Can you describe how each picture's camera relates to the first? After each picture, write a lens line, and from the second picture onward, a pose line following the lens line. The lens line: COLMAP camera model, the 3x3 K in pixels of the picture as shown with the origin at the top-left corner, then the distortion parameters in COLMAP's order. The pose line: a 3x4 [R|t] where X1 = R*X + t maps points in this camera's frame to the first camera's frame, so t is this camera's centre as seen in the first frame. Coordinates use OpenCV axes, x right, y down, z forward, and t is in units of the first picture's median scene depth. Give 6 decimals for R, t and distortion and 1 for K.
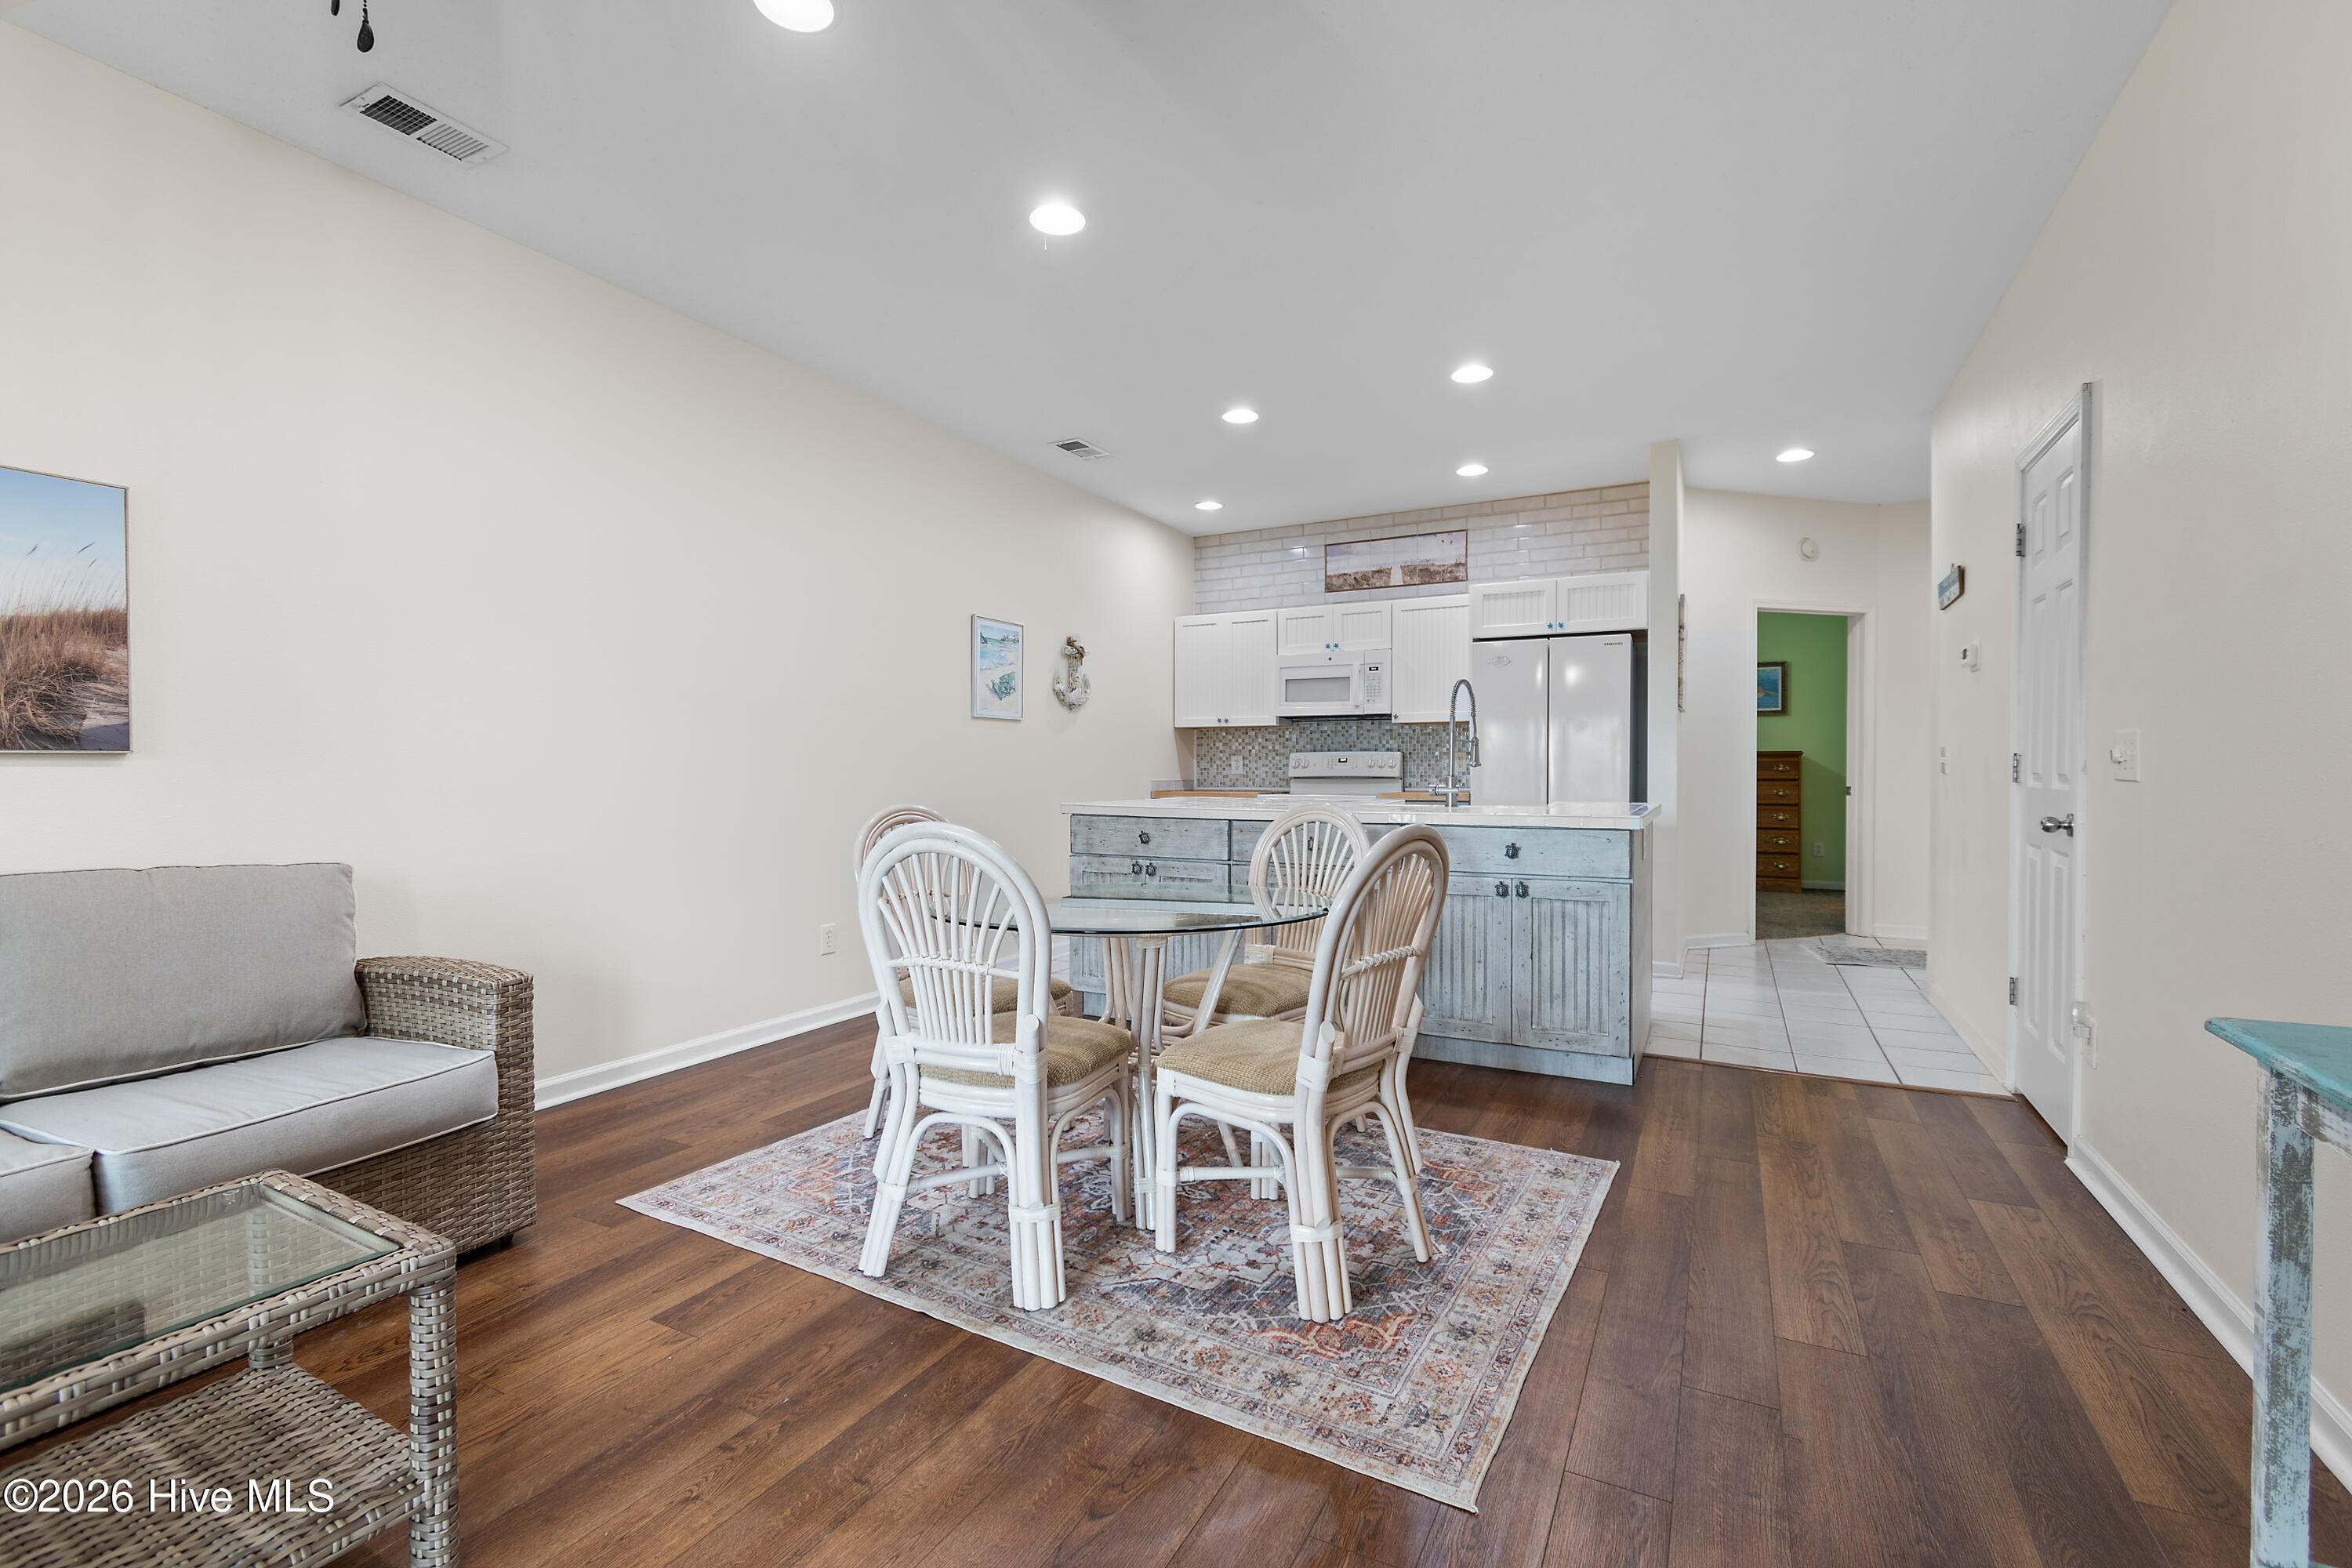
lens RADIAL K [[1039.5, 0, 1176.0], [0, 1039.5, 784.0], [0, 0, 1]] dist [-0.000885, -0.000311]
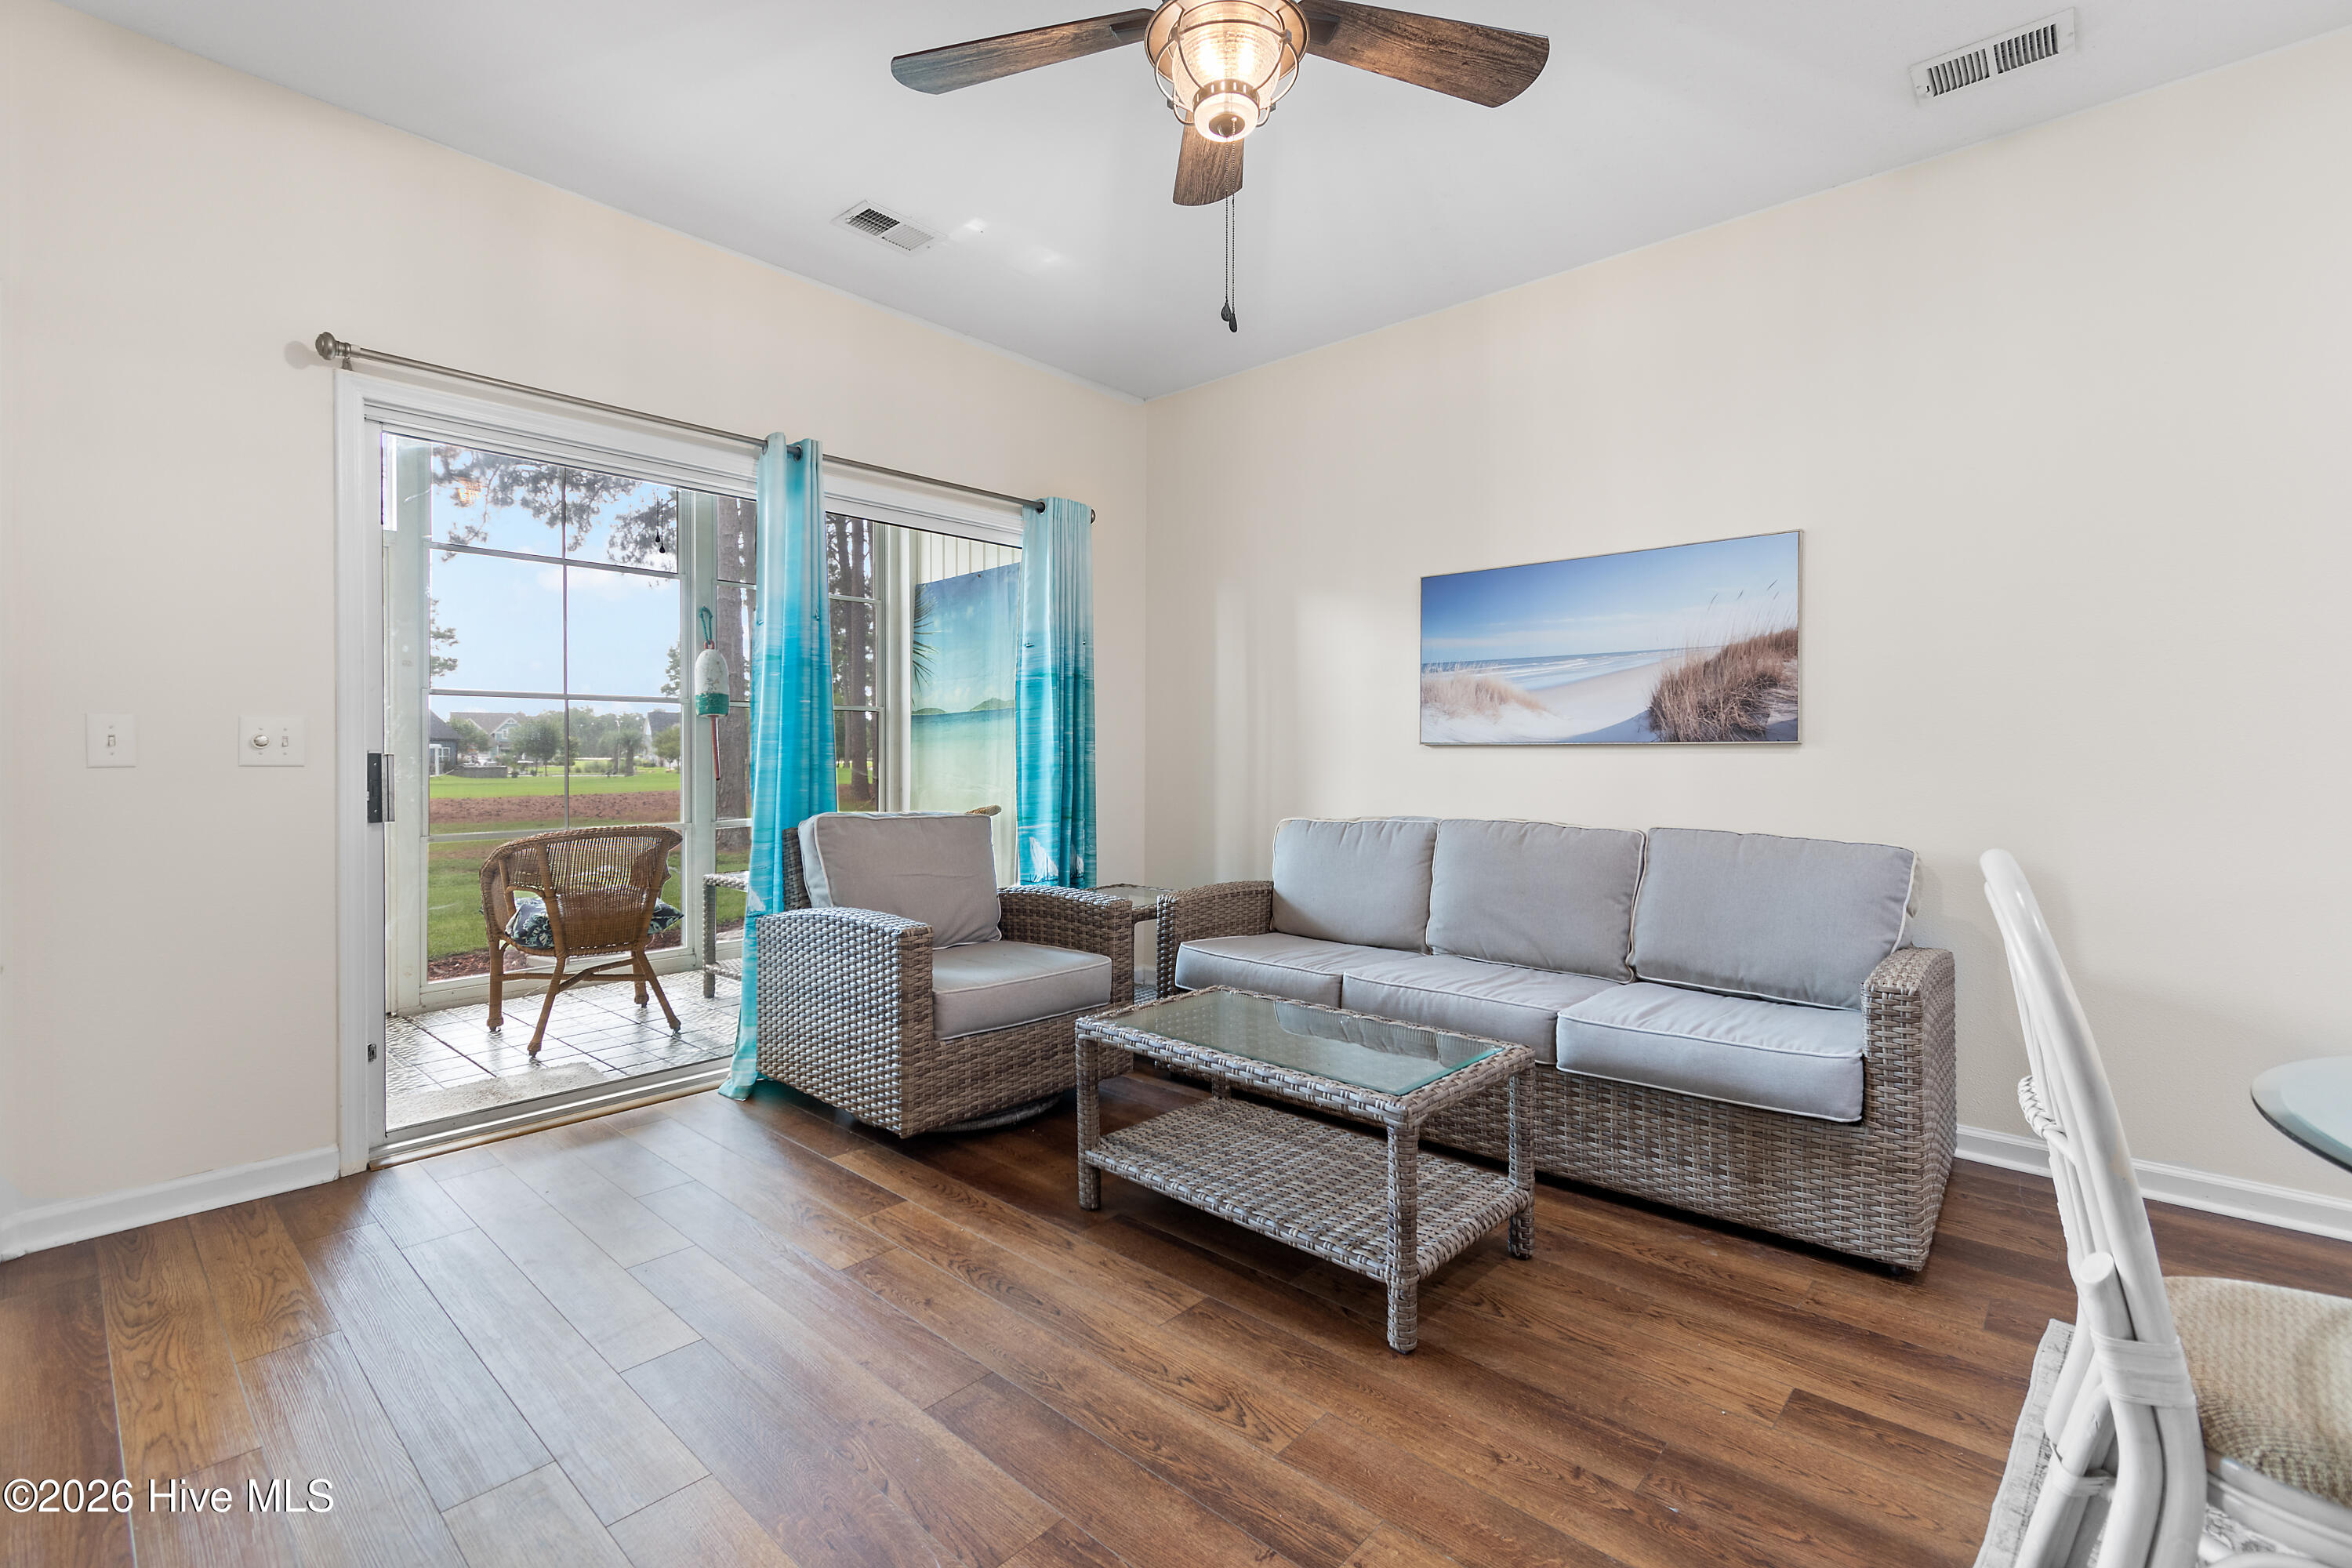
lens RADIAL K [[1036.7, 0, 1165.3], [0, 1036.7, 763.9], [0, 0, 1]] dist [0.000331, -0.000154]
pose [[-0.251962, 0.012695, -0.967654, 0.270872], [-0.016393, 0.999714, 0.017384, -0.009620], [0.967598, 0.020243, -0.251682, 0.406203]]
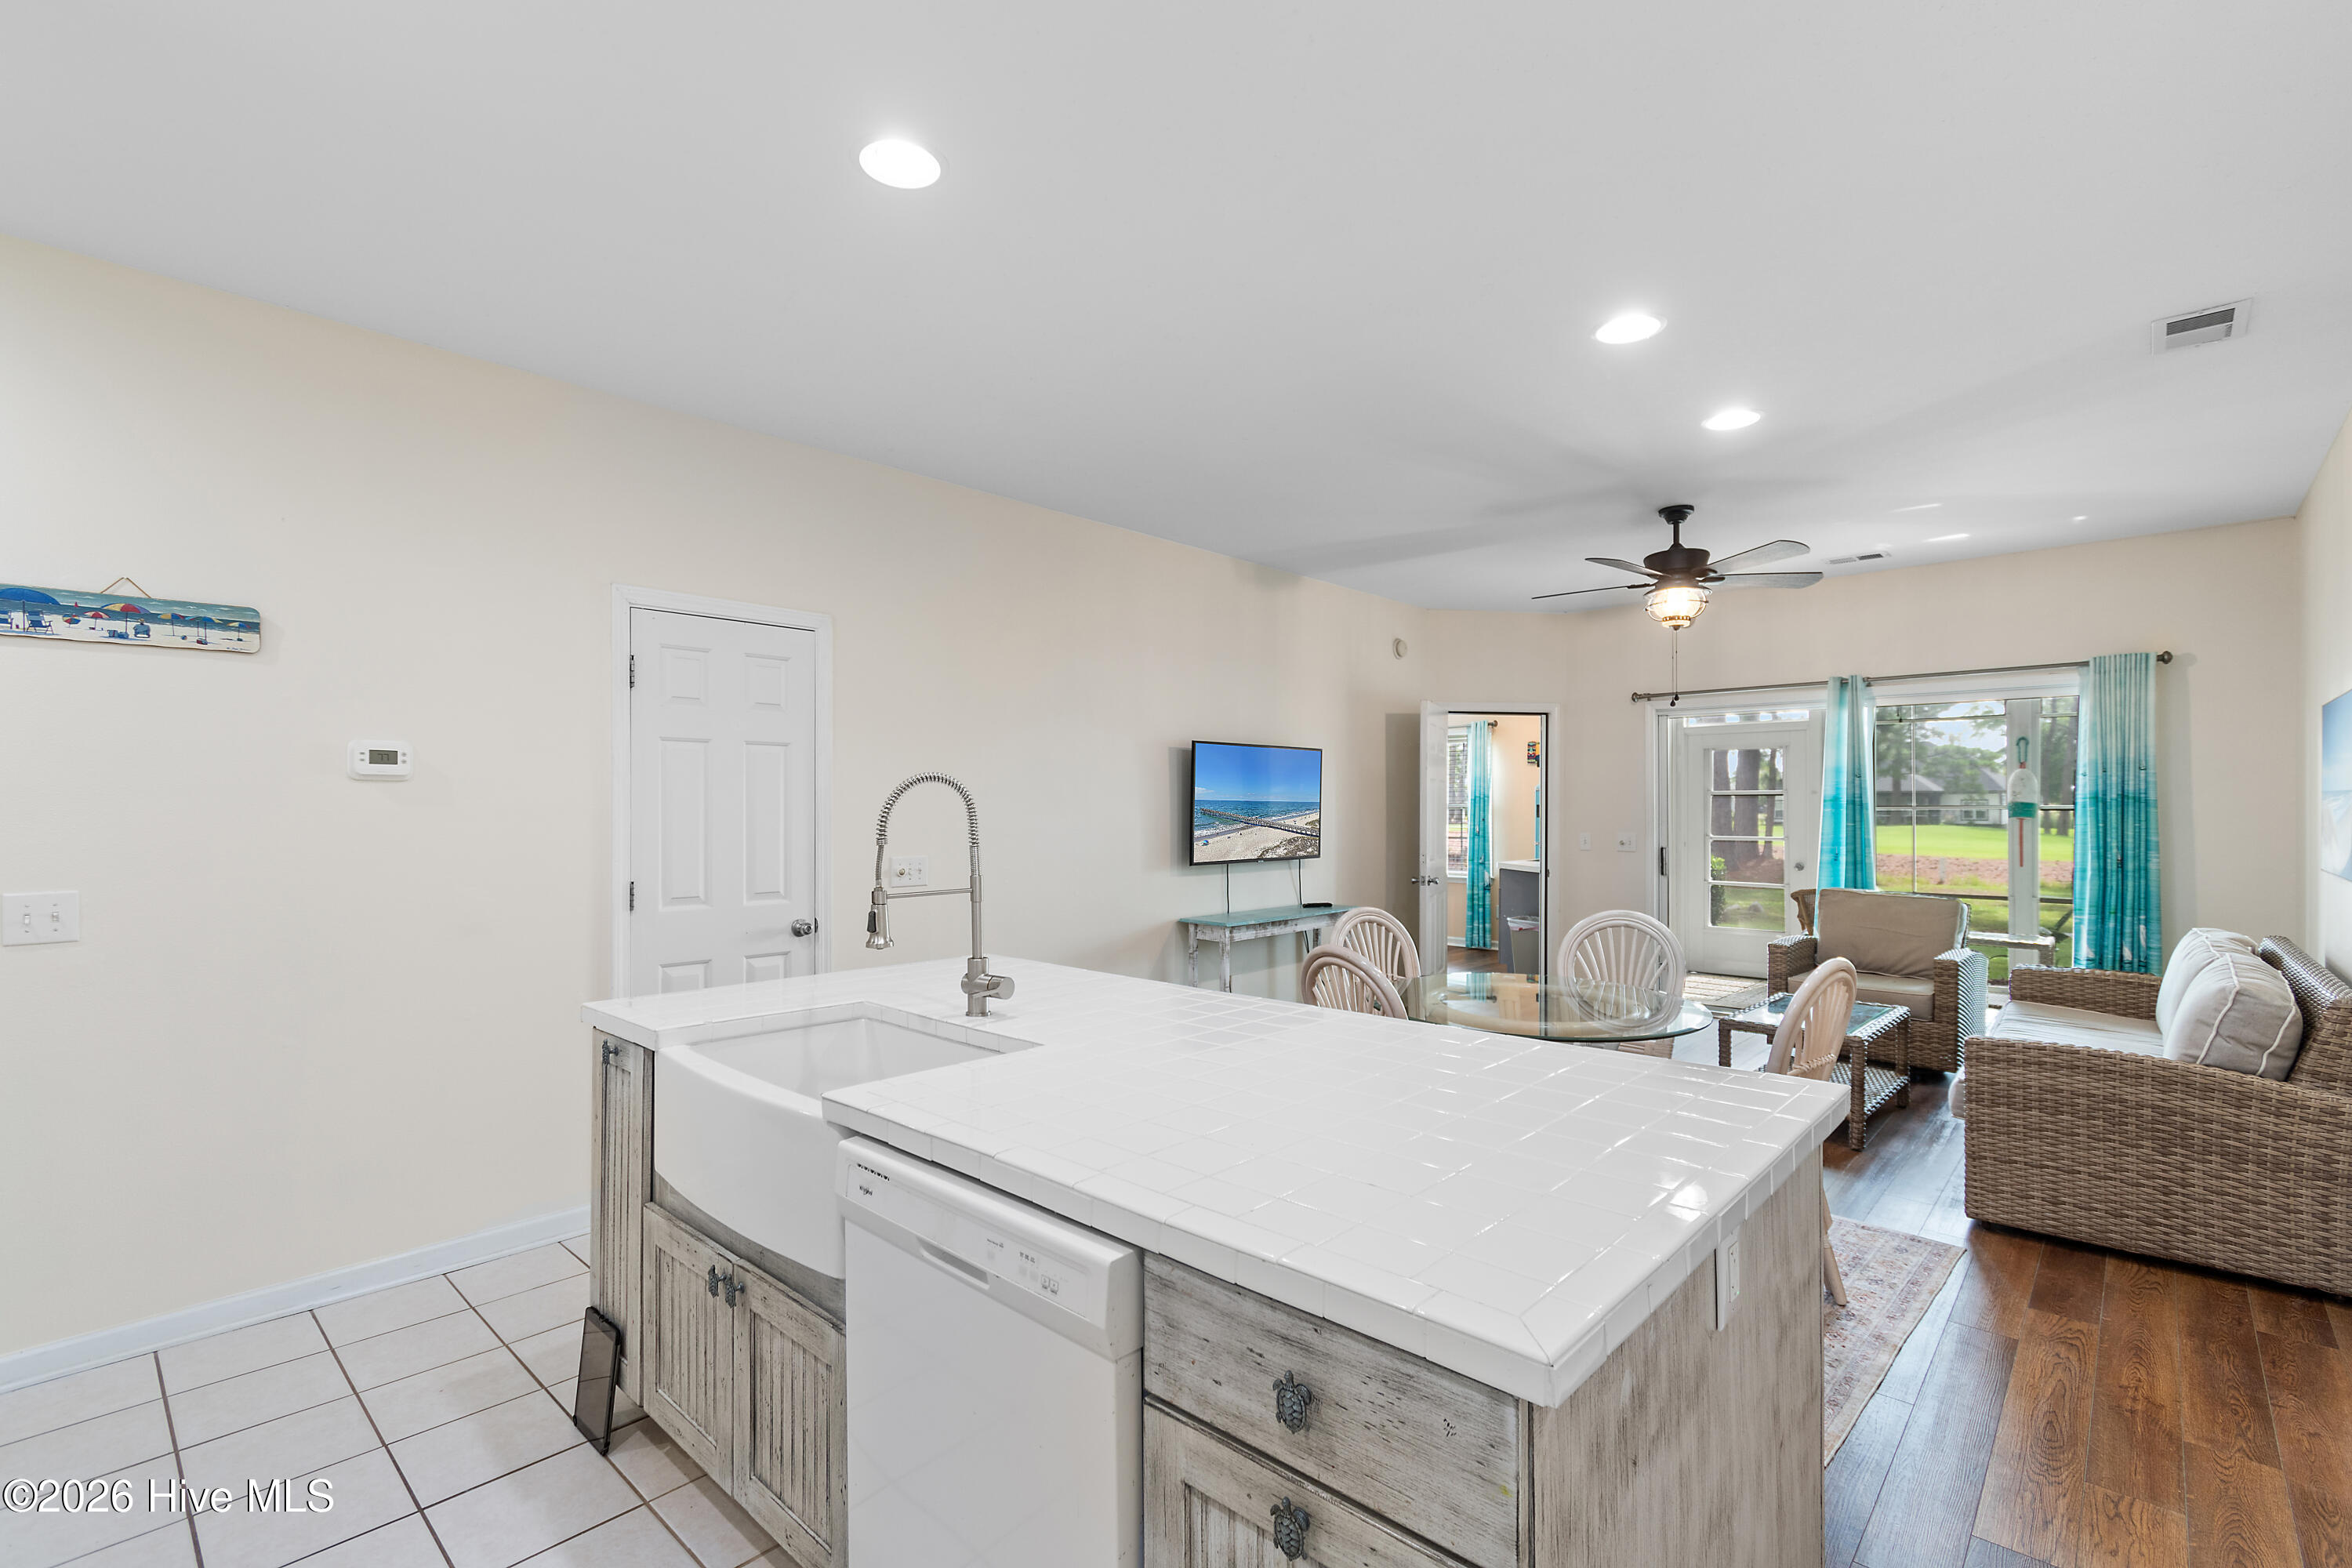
lens RADIAL K [[1048.5, 0, 1182.2], [0, 1048.5, 800.9], [0, 0, 1]] dist [0.001911, 0.000396]
pose [[-0.965990, 0.003709, 0.258553, 0.027424], [0.007077, 0.999902, 0.012097, -0.113669], [-0.258483, 0.013515, -0.965921, 1.806486]]
